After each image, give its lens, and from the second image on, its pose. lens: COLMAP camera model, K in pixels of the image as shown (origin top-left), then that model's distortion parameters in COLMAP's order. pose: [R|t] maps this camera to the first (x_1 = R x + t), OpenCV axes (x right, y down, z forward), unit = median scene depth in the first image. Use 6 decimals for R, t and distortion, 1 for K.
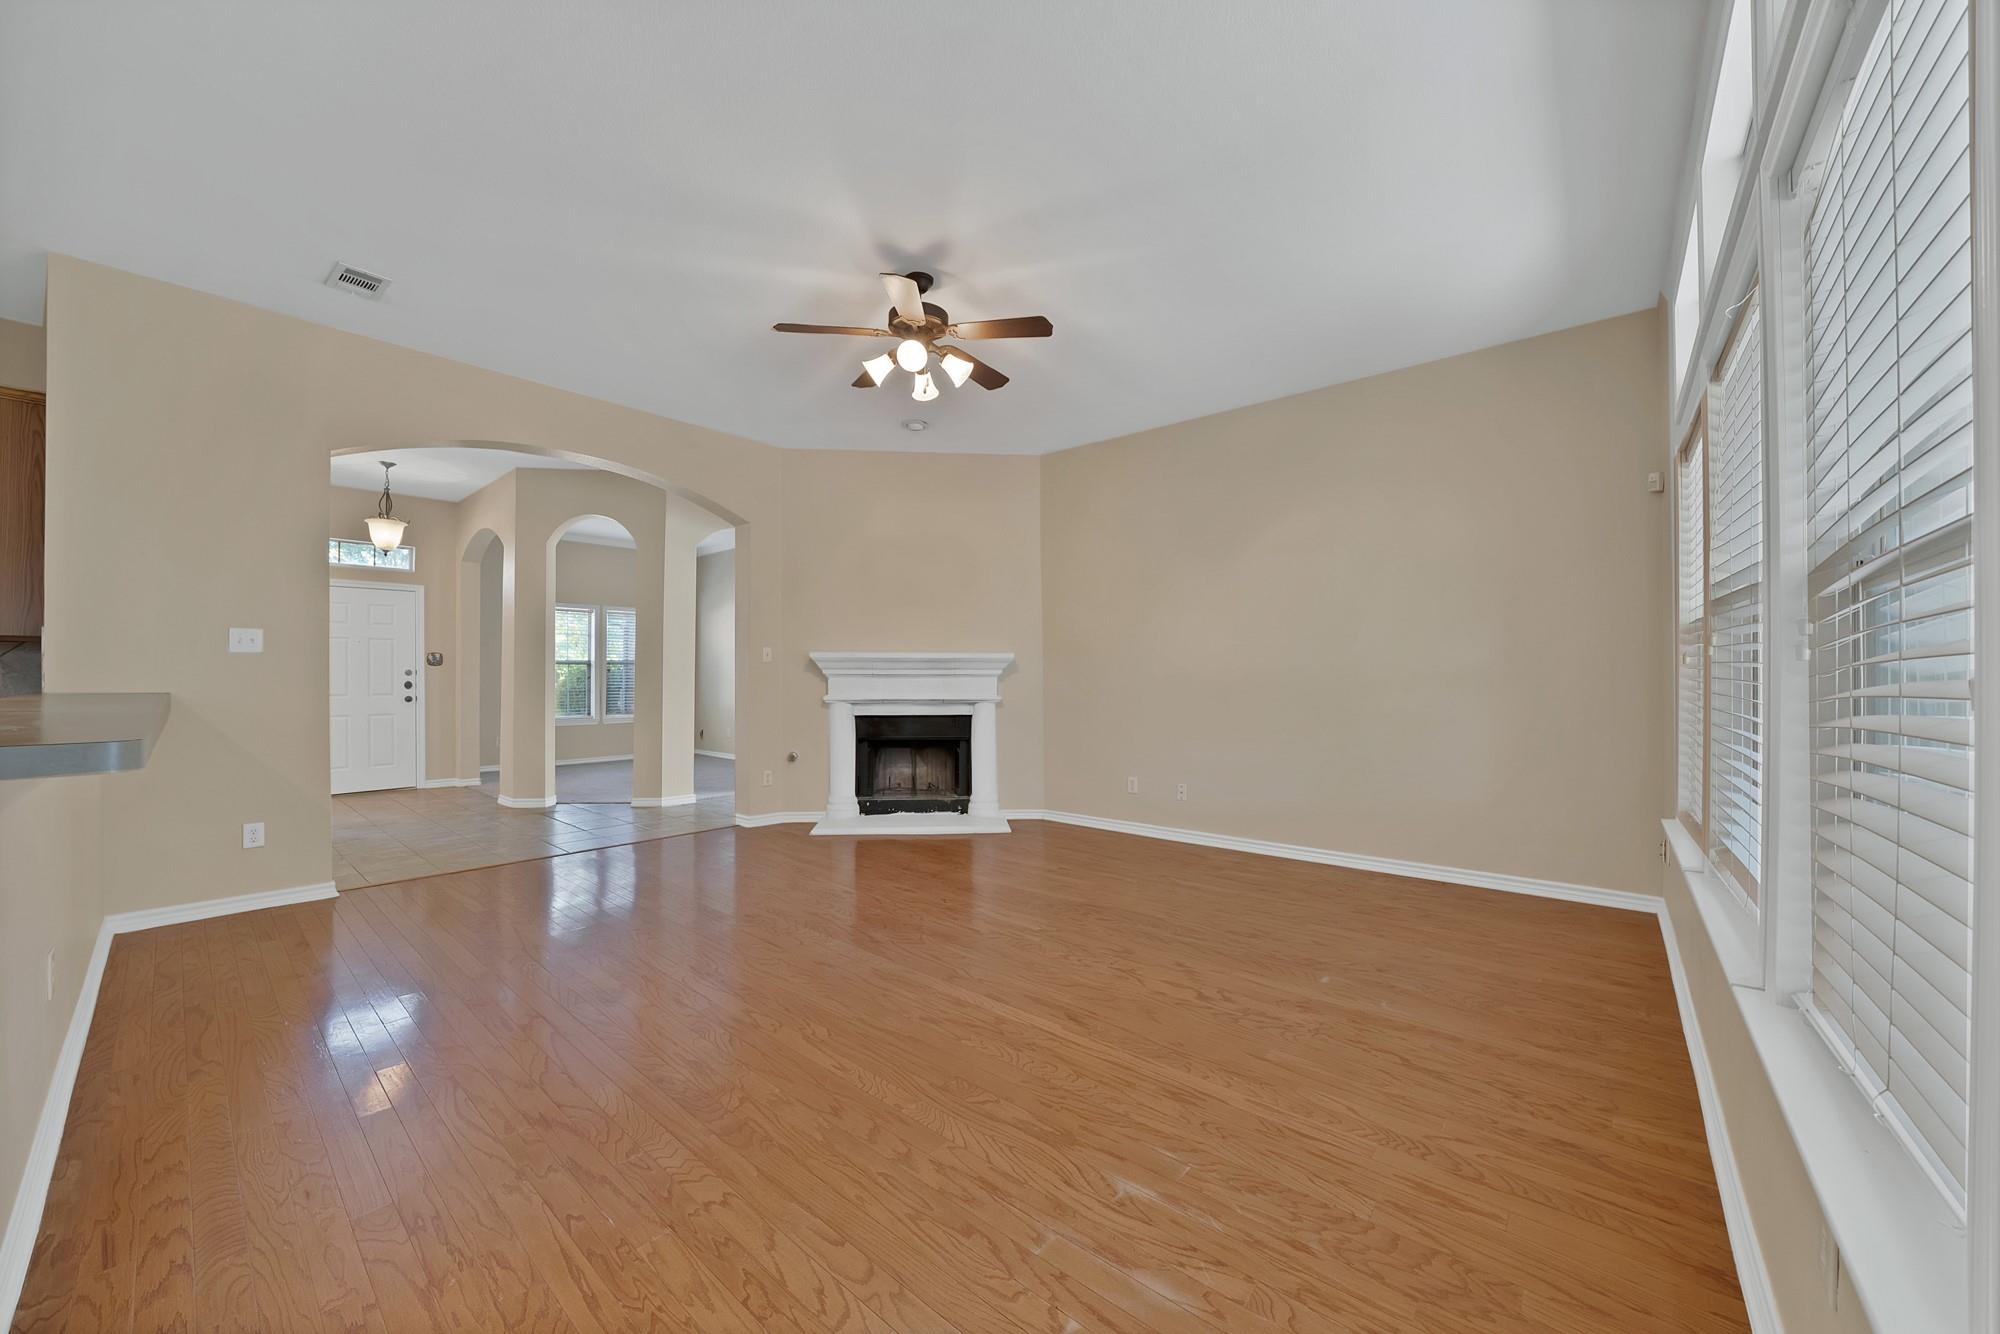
lens RADIAL K [[715.2, 0, 992.8], [0, 715.2, 672.8], [0, 0, 1]] dist [-0.019463, 0.000061]
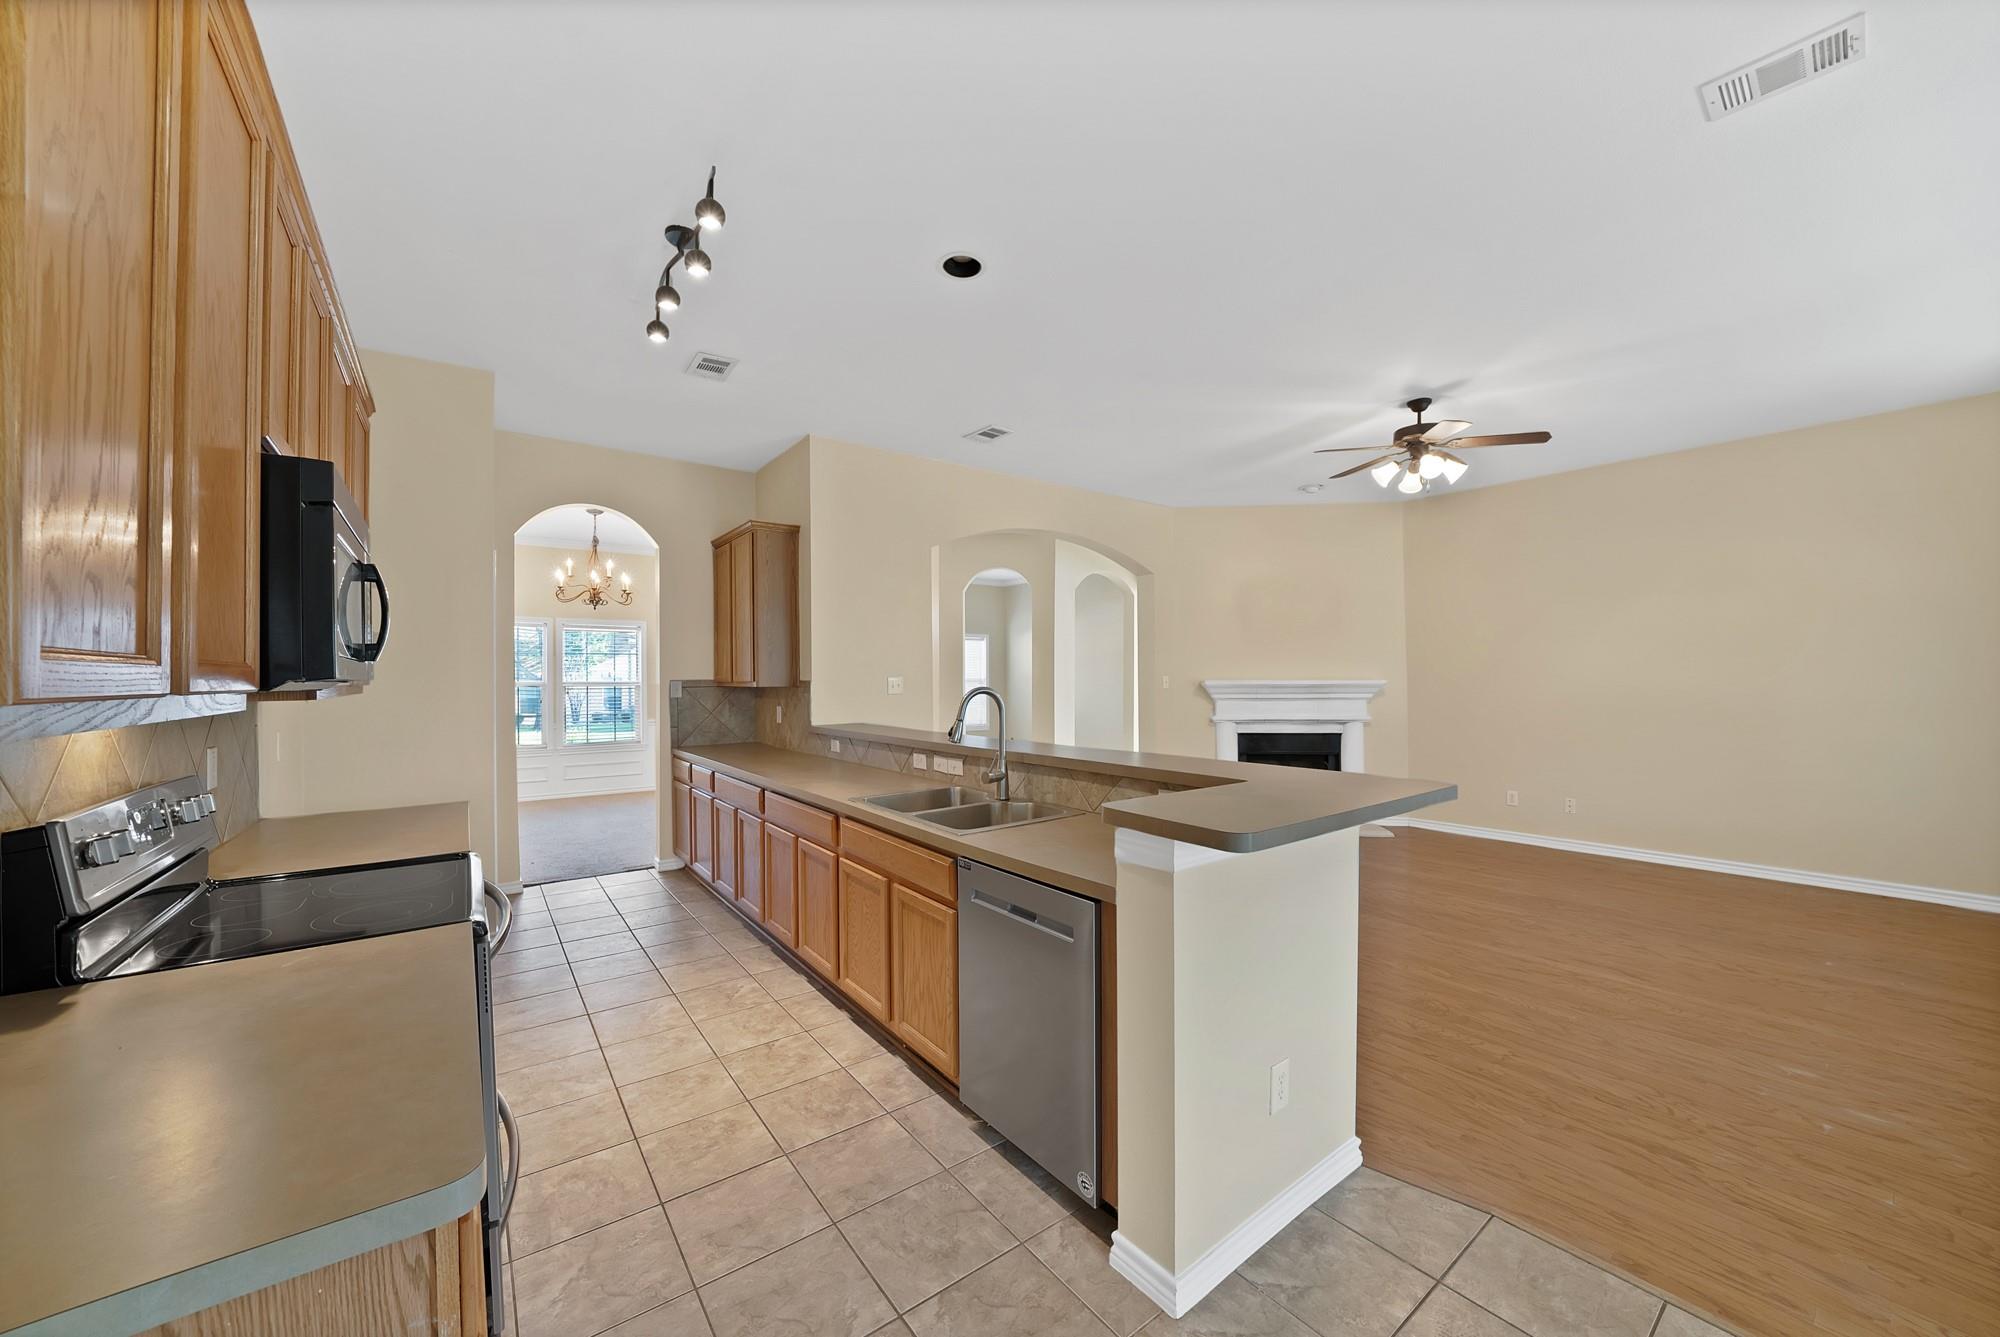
lens RADIAL K [[715.2, 0, 1006.4], [0, 715.2, 668.8], [0, 0, 1]] dist [-0.019463, 0.000061]
pose [[0.978069, -0.008075, -0.208124, -0.323268], [0.006498, 0.999945, -0.008258, -0.038681], [0.208180, 0.006724, 0.978068, -0.231748]]
